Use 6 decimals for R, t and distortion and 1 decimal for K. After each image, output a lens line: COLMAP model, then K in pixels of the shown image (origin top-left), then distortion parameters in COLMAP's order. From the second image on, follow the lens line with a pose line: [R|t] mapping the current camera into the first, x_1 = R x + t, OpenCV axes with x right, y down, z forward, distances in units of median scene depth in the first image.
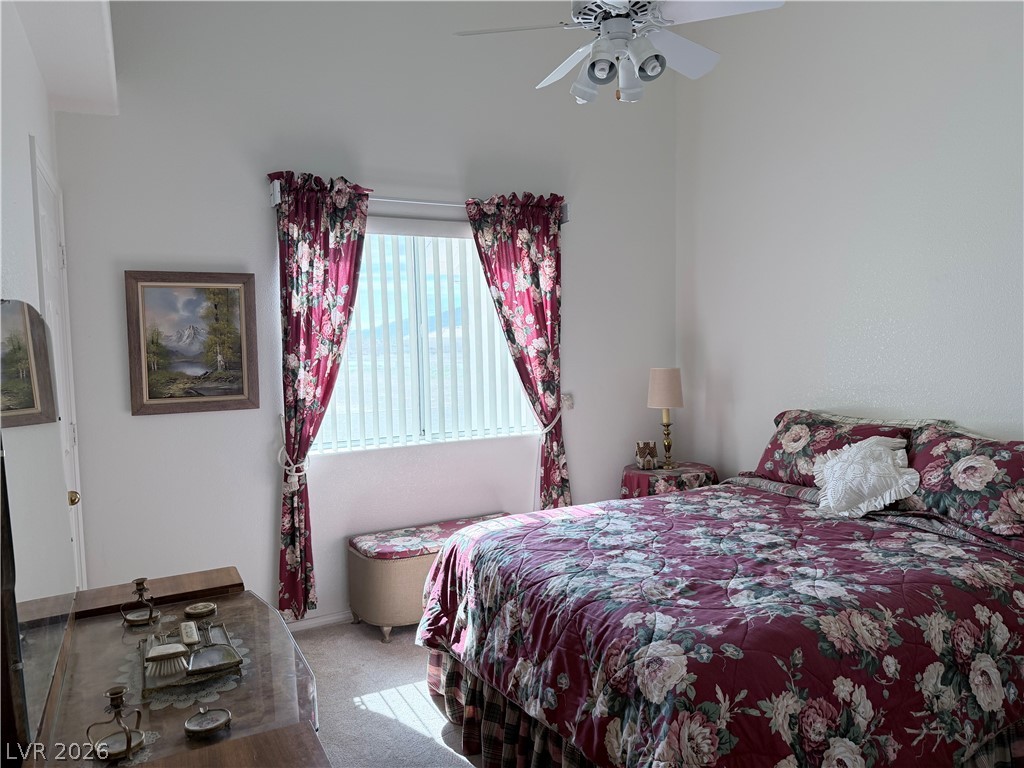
lens RADIAL K [[713.2, 0, 501.9], [0, 713.2, 389.1], [0, 0, 1]] dist [0.055519, -0.076479]
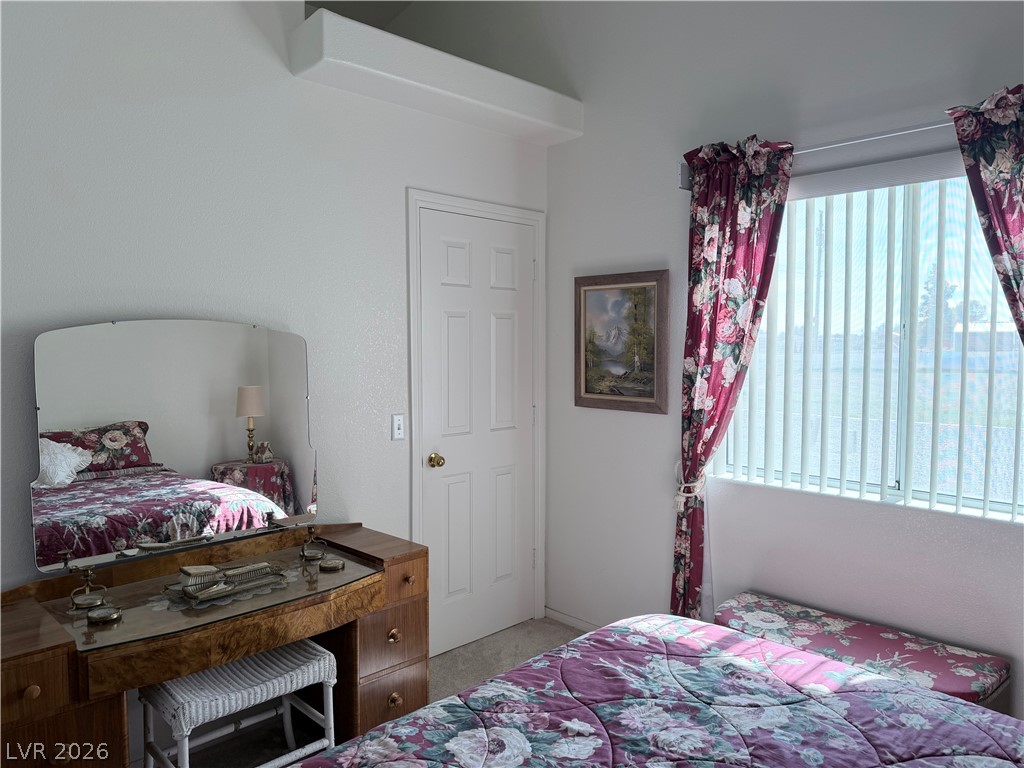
lens RADIAL K [[713.2, 0, 505.1], [0, 713.2, 379.4], [0, 0, 1]] dist [0.055519, -0.076479]
pose [[0.291691, 0.077967, -0.953330, 0.479196], [-0.061308, 0.996147, 0.062710, -0.063848], [0.954546, 0.040155, 0.295347, 0.528761]]
